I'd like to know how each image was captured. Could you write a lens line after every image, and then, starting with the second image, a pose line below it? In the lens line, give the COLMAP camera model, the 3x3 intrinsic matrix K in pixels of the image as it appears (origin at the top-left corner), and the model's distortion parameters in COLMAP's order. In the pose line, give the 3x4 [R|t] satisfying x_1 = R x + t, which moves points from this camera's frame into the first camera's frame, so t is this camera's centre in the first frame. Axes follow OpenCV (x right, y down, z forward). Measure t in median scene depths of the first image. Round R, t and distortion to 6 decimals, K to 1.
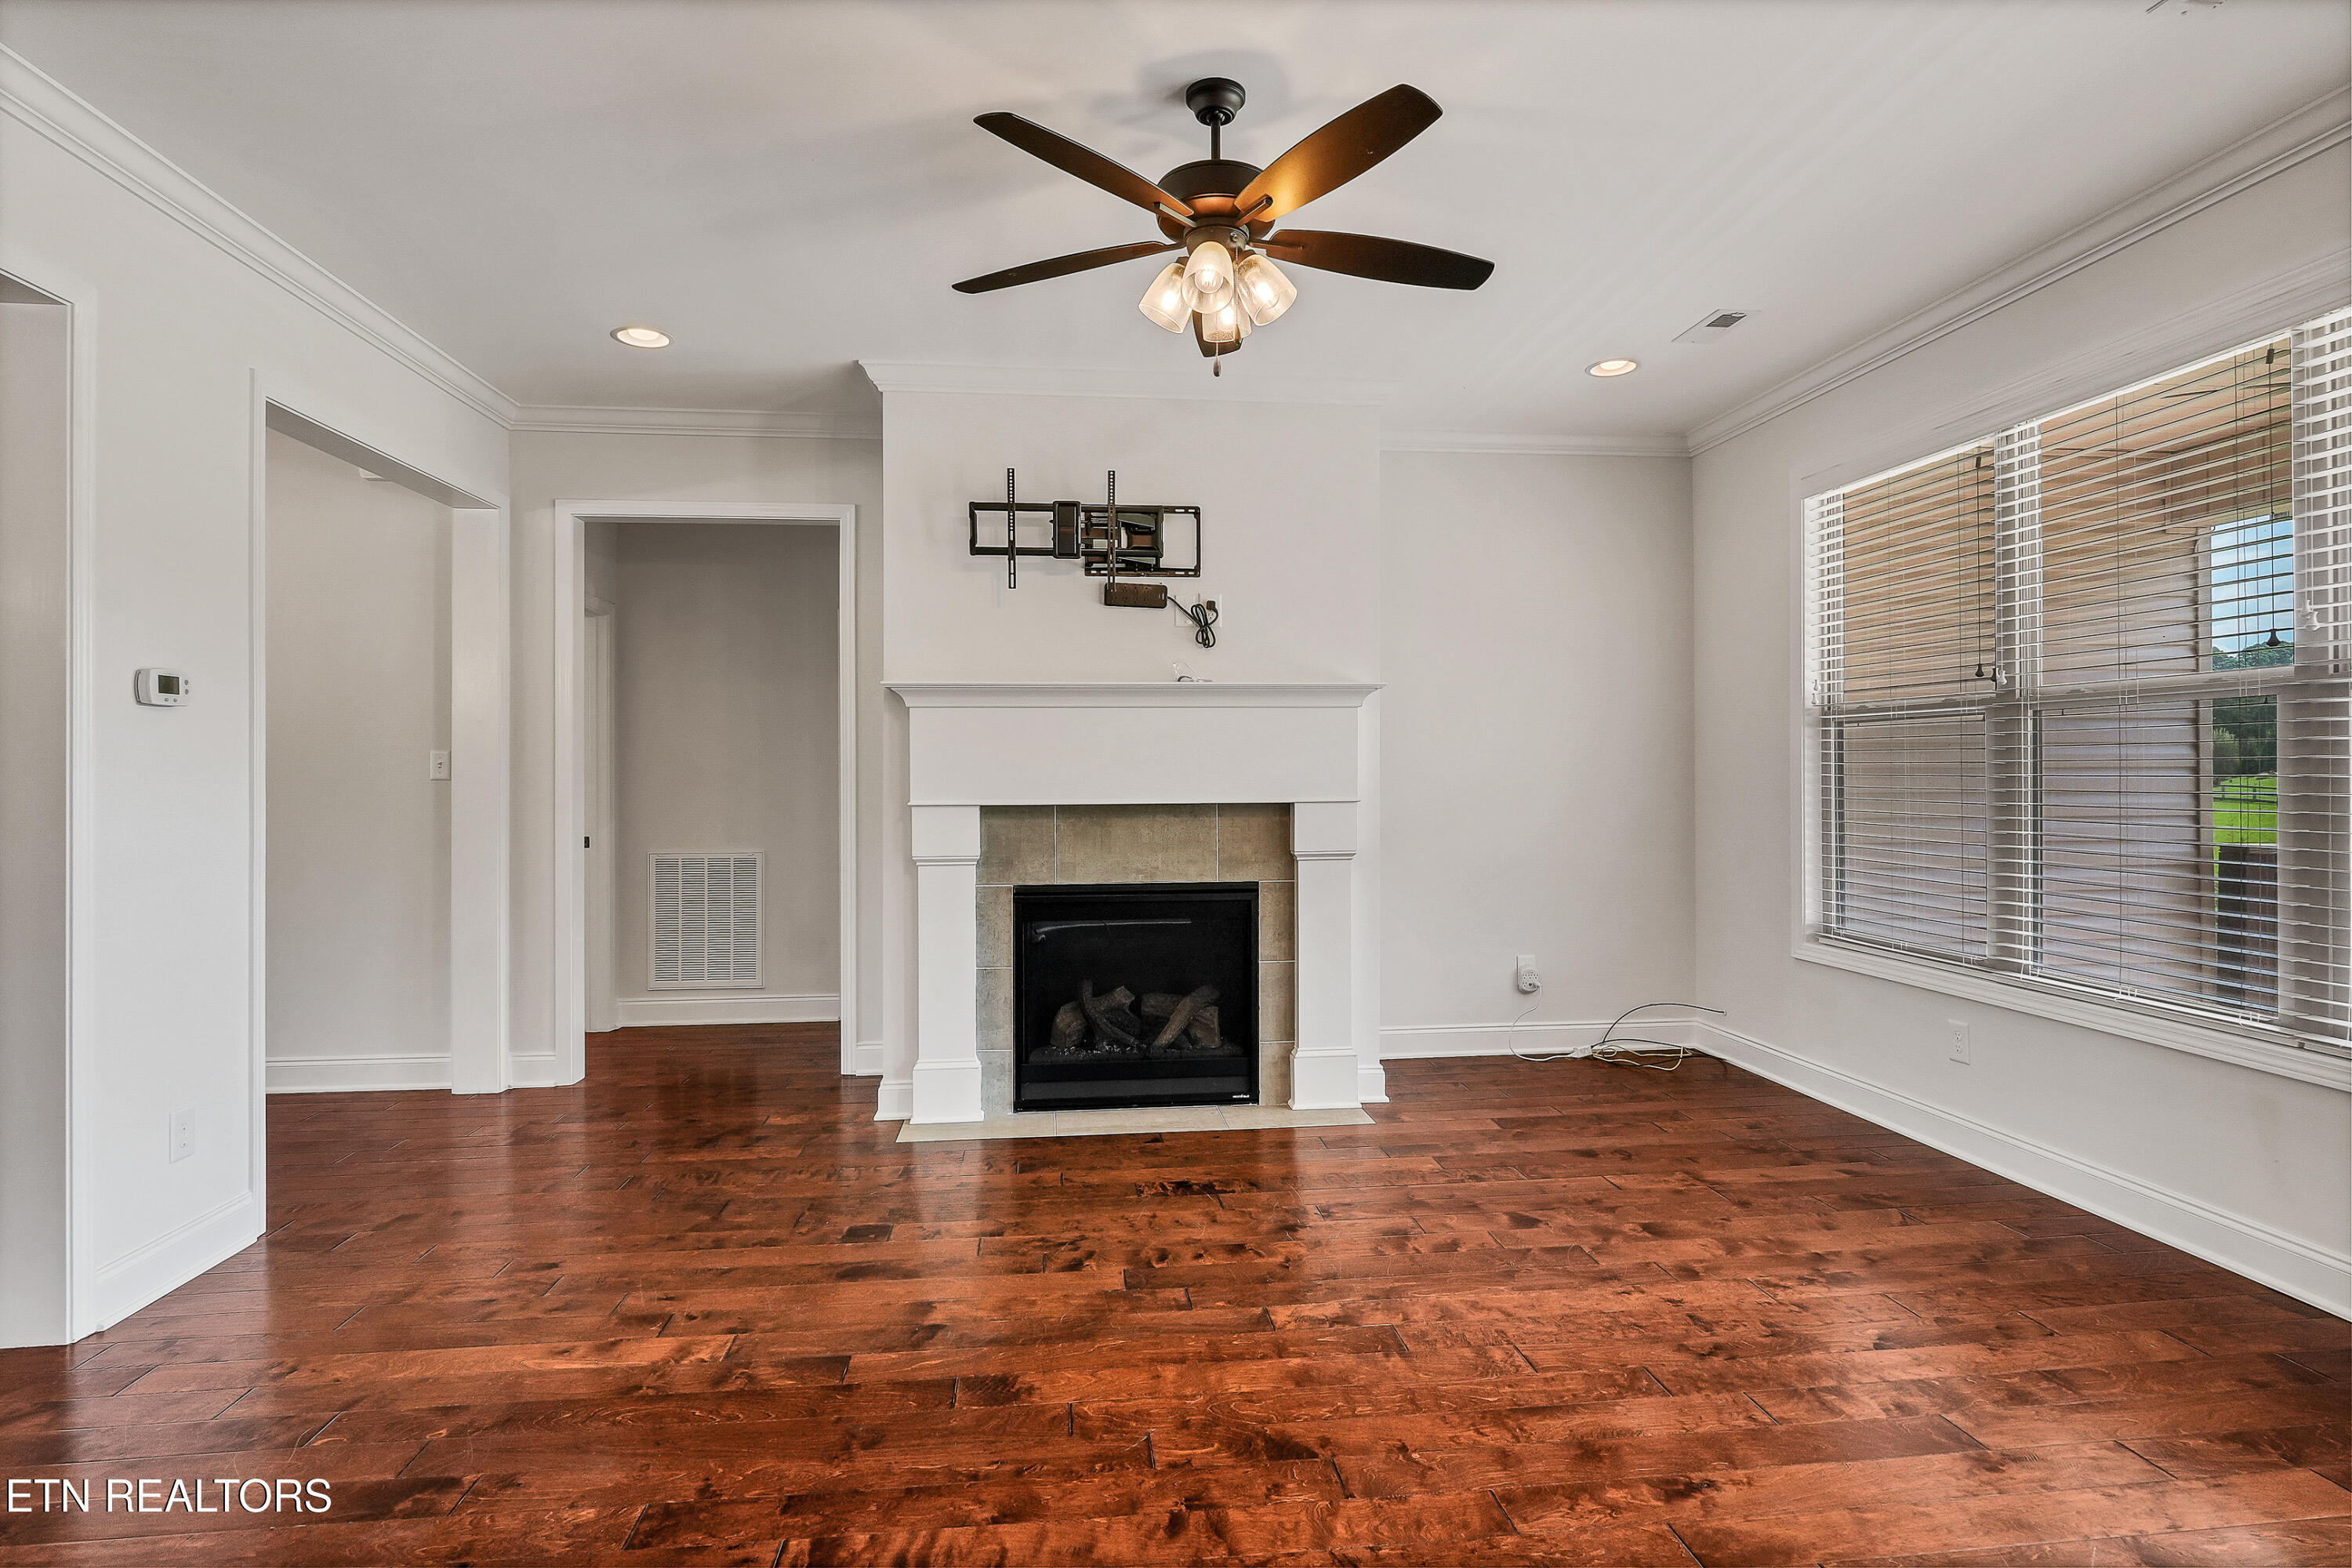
lens RADIAL K [[1178.8, 0, 1173.2], [0, 1178.8, 773.0], [0, 0, 1]] dist [-0.001132, 0.000387]
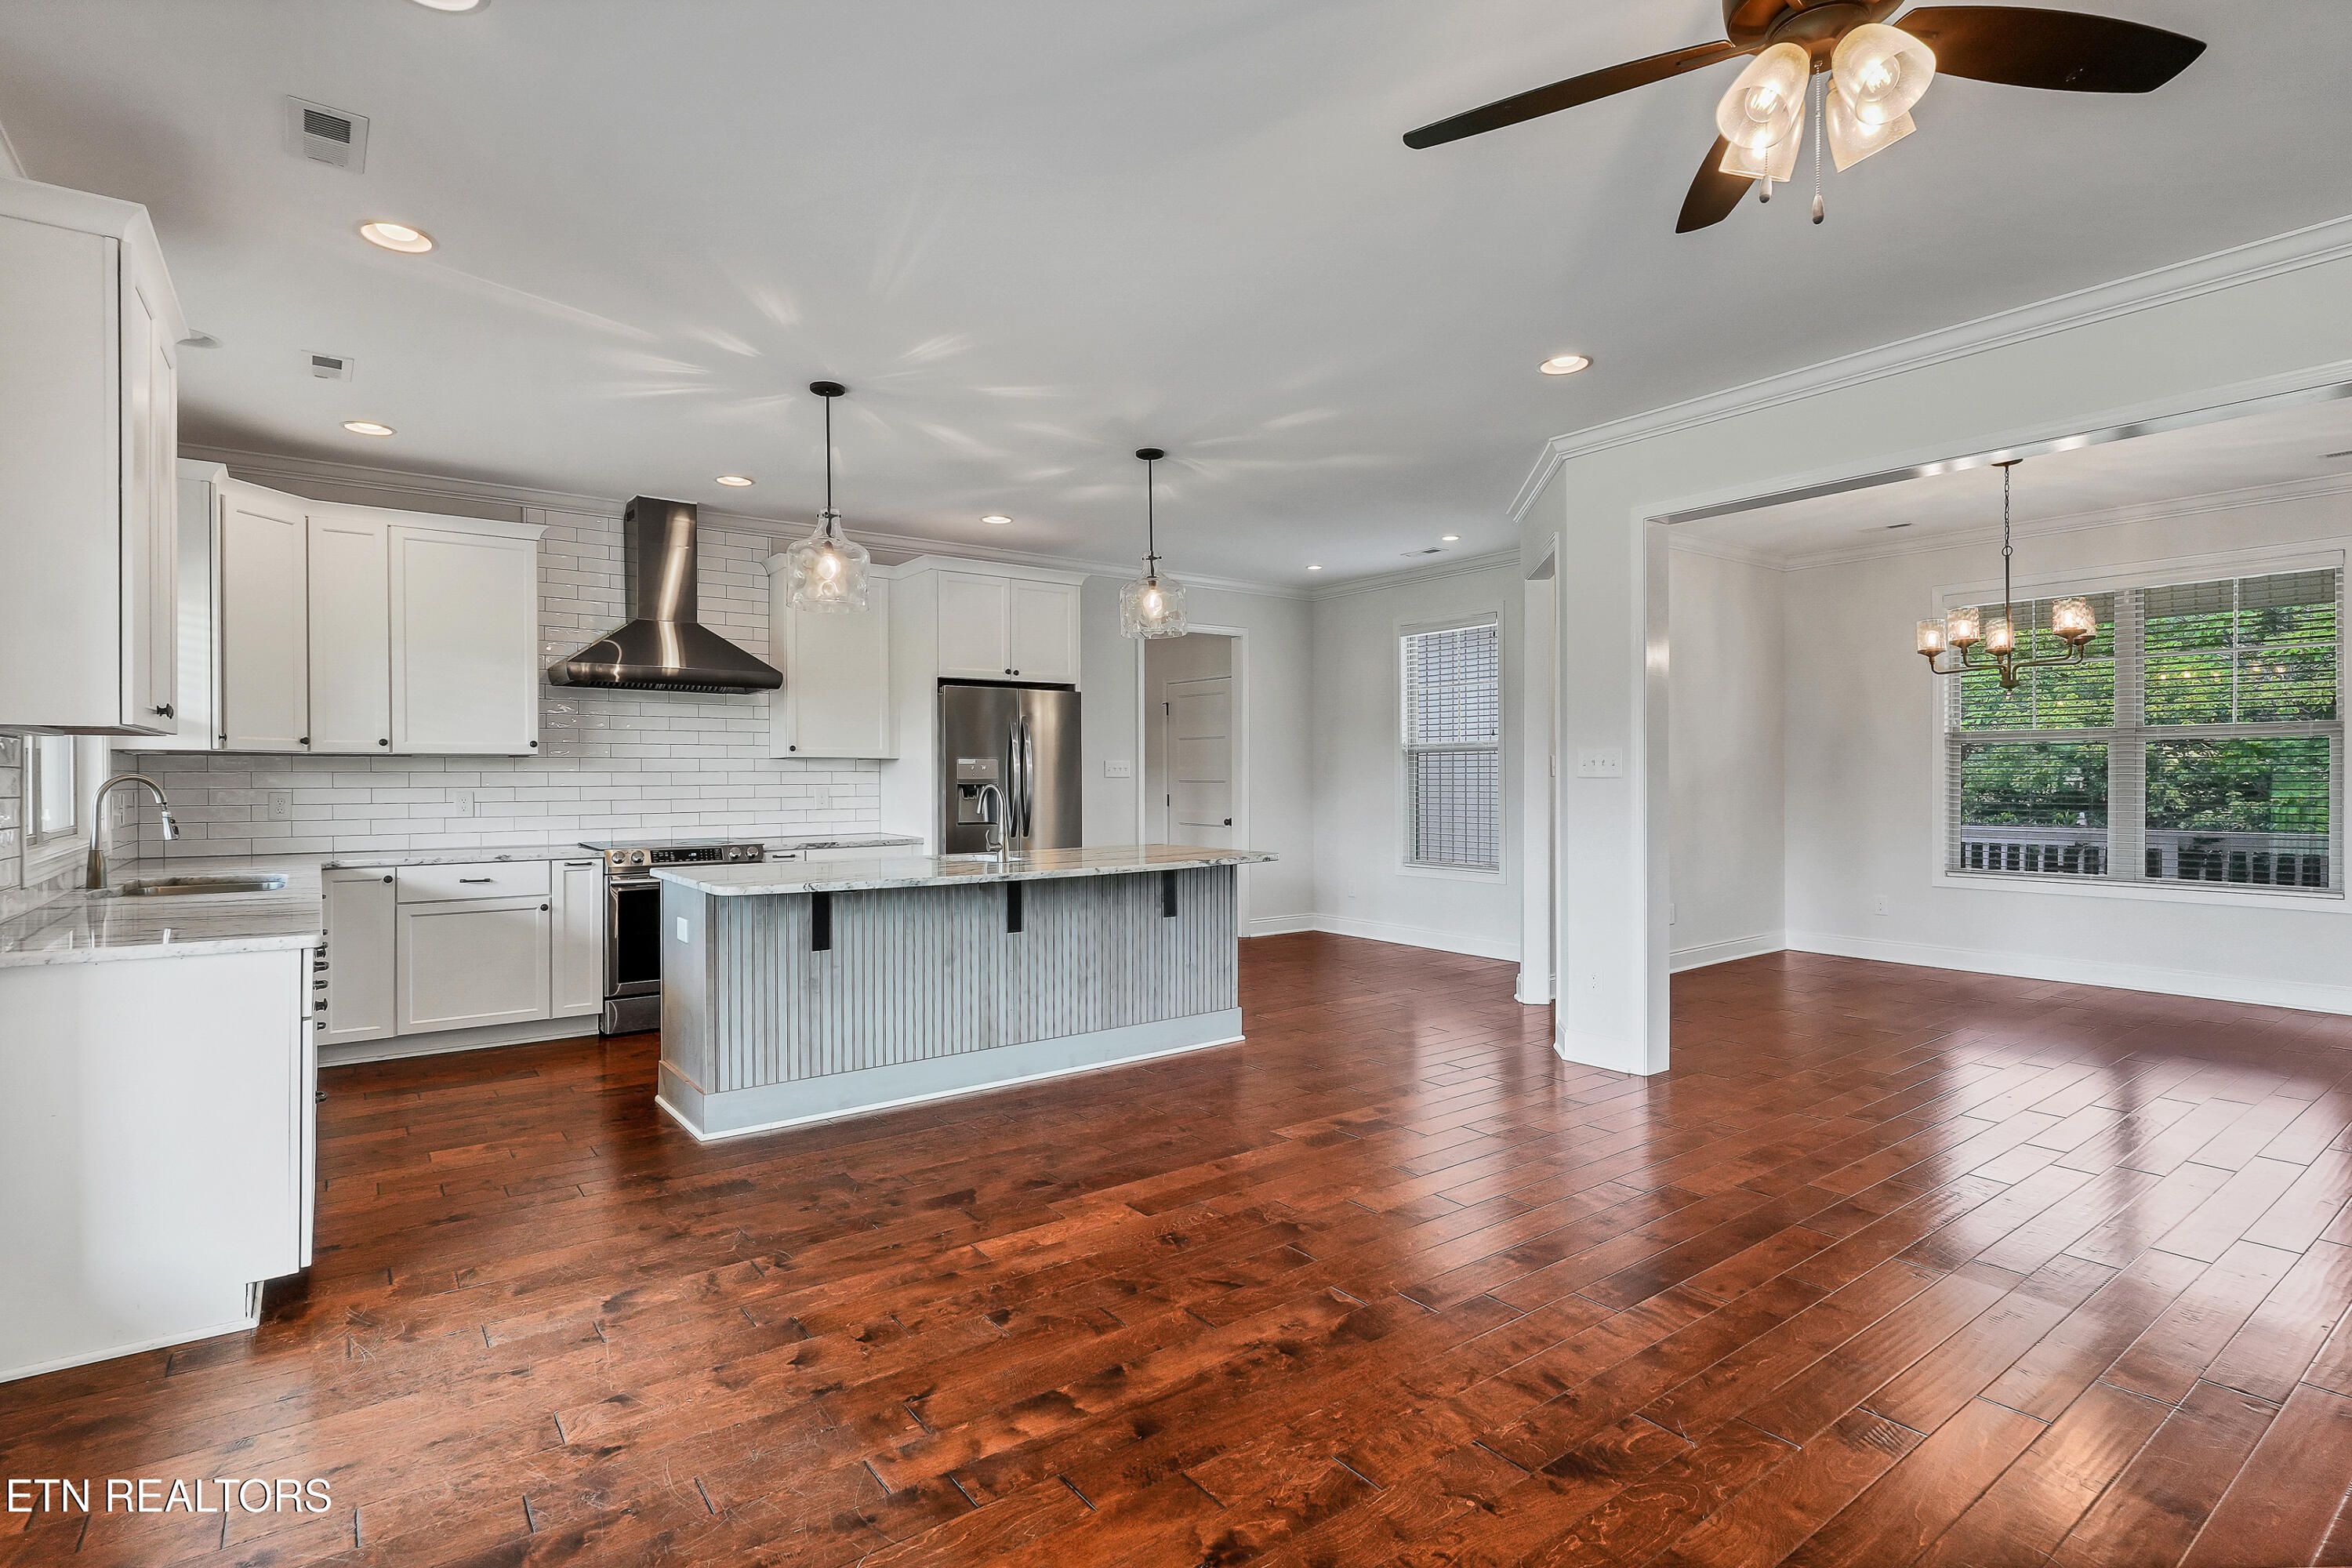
lens RADIAL K [[1150.2, 0, 1163.4], [0, 1150.2, 777.7], [0, 0, 1]] dist [0.001663, -0.001962]
pose [[-0.861030, 0.008807, -0.508479, 0.446672], [0.010272, 0.999947, -0.000076, -0.000885], [0.508451, -0.005289, -0.861075, 0.848434]]
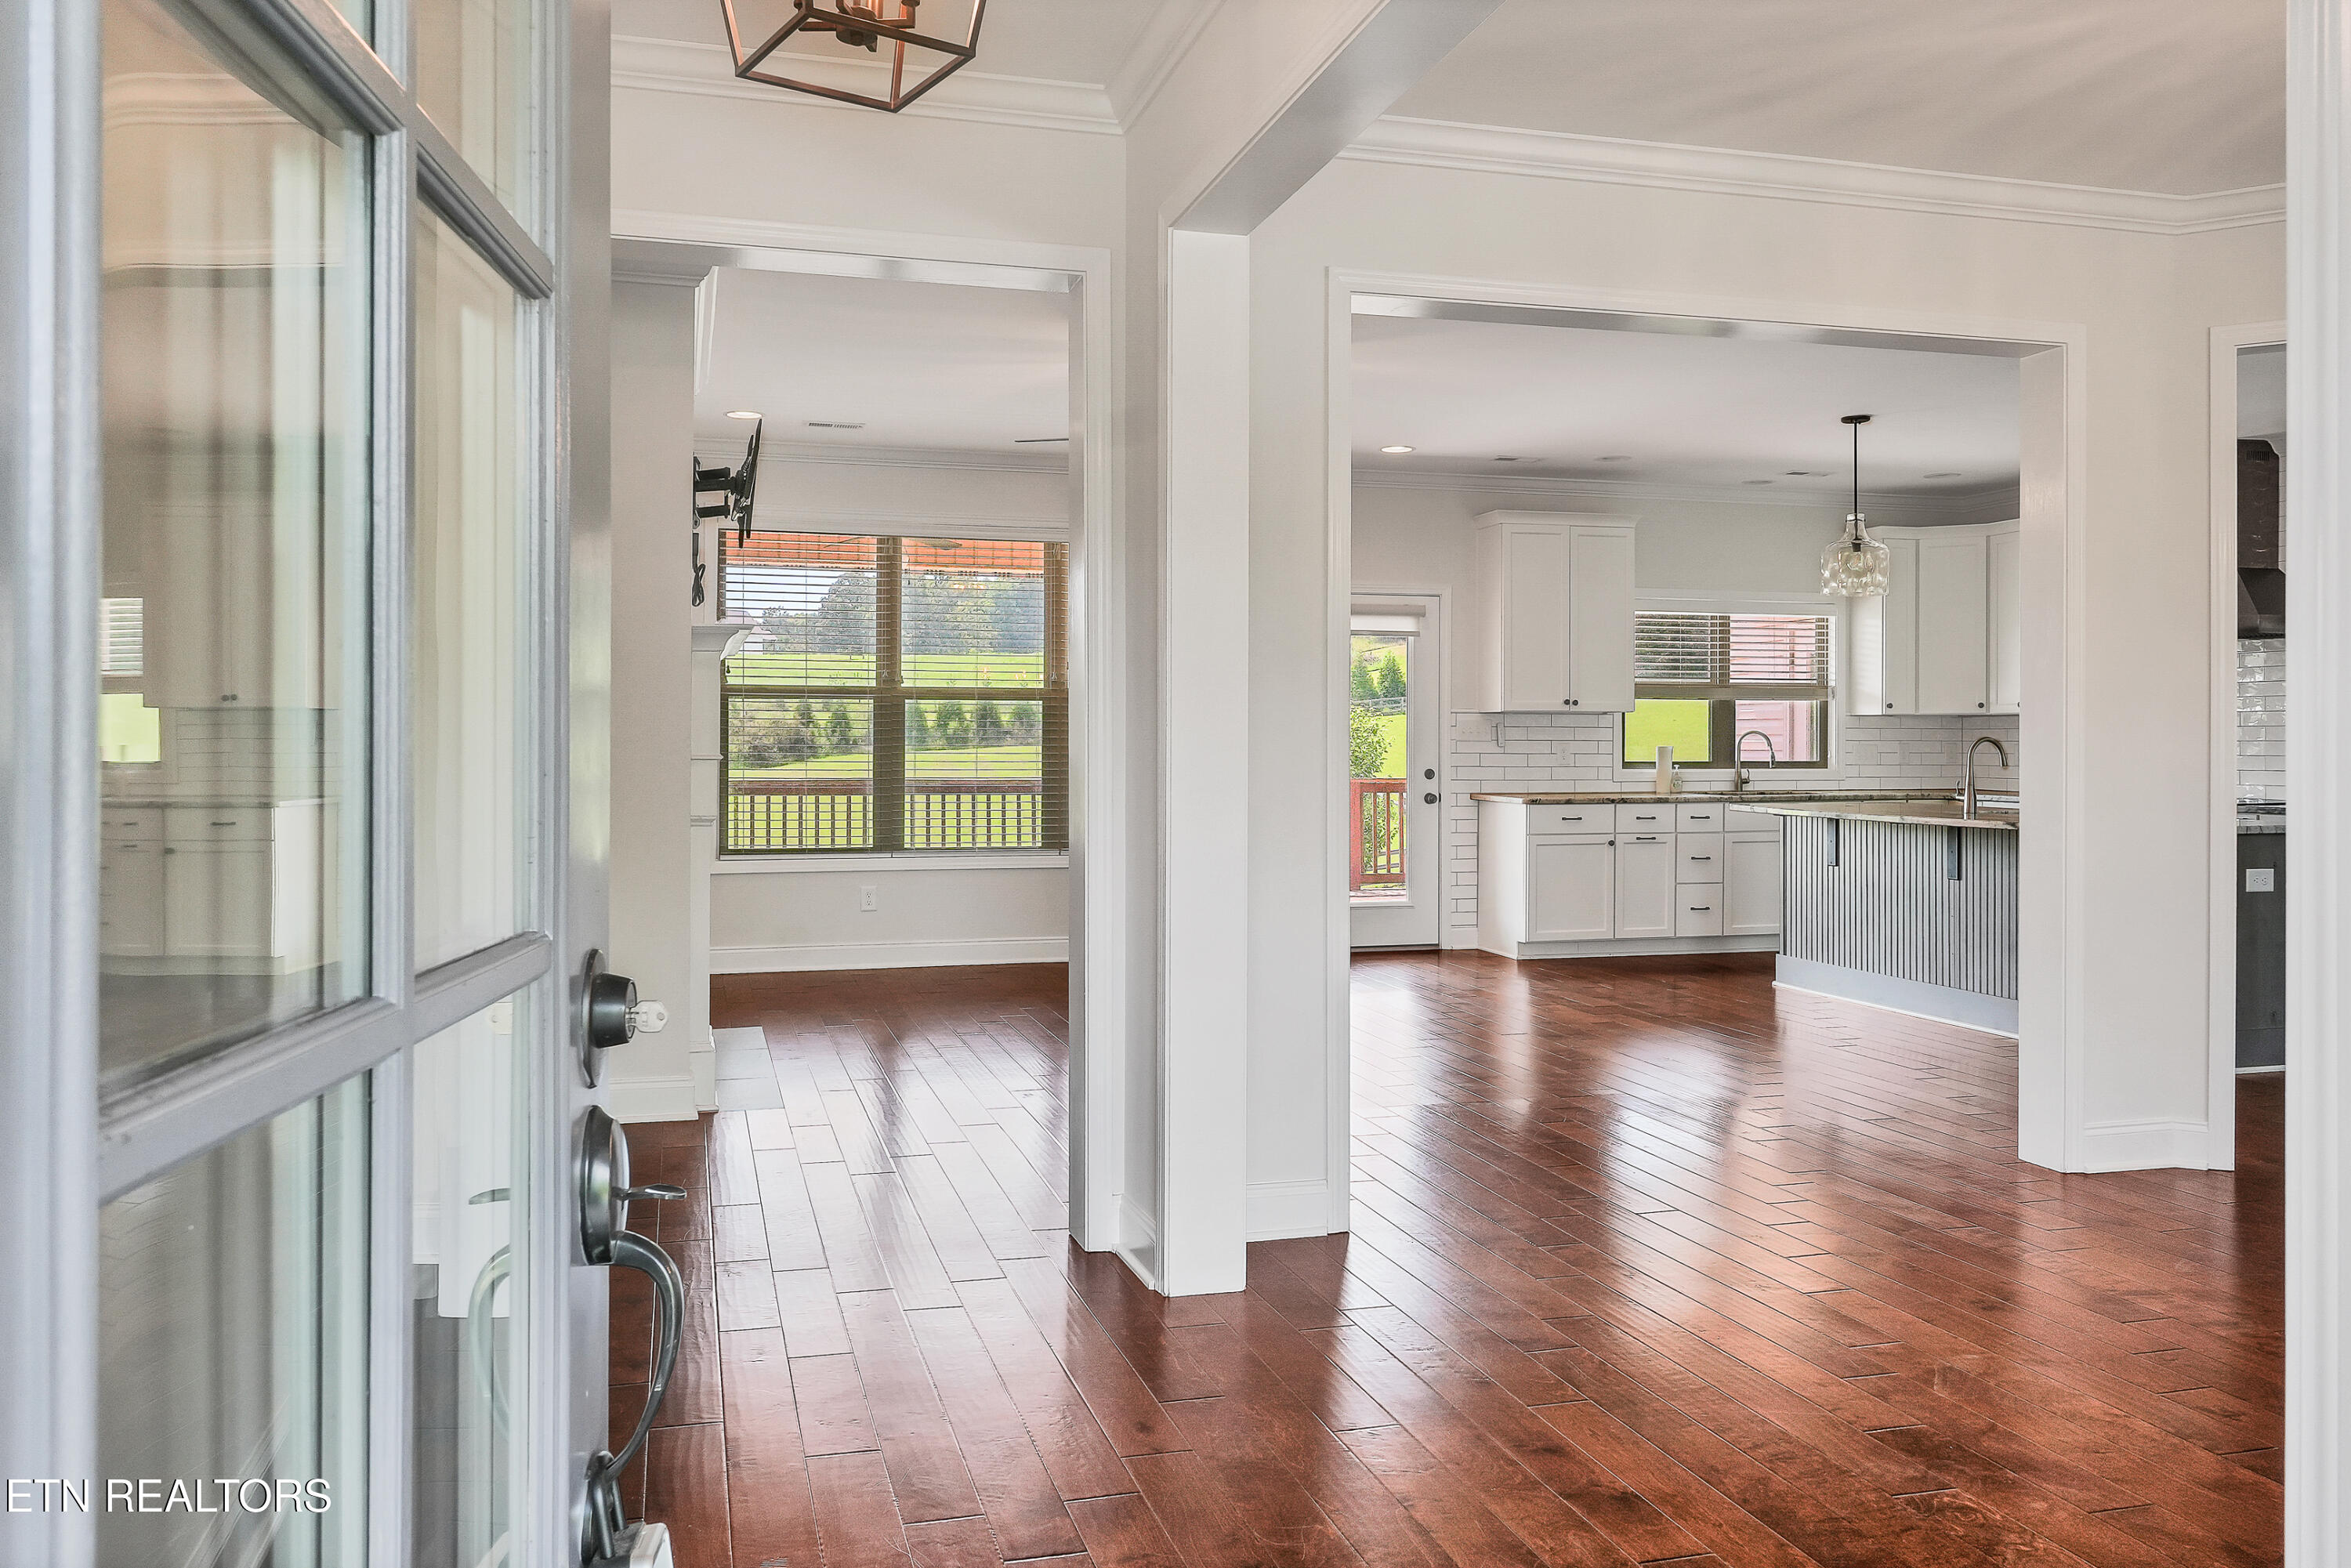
lens RADIAL K [[1772.6, 0, 1169.0], [0, 1772.6, 732.5], [0, 0, 1]] dist [0.020512, -0.020286]
pose [[-0.158830, 0.009230, 0.987263, -1.633341], [-0.005326, 0.999934, -0.010206, 0.020567], [-0.987292, -0.006879, -0.158771, 0.885058]]
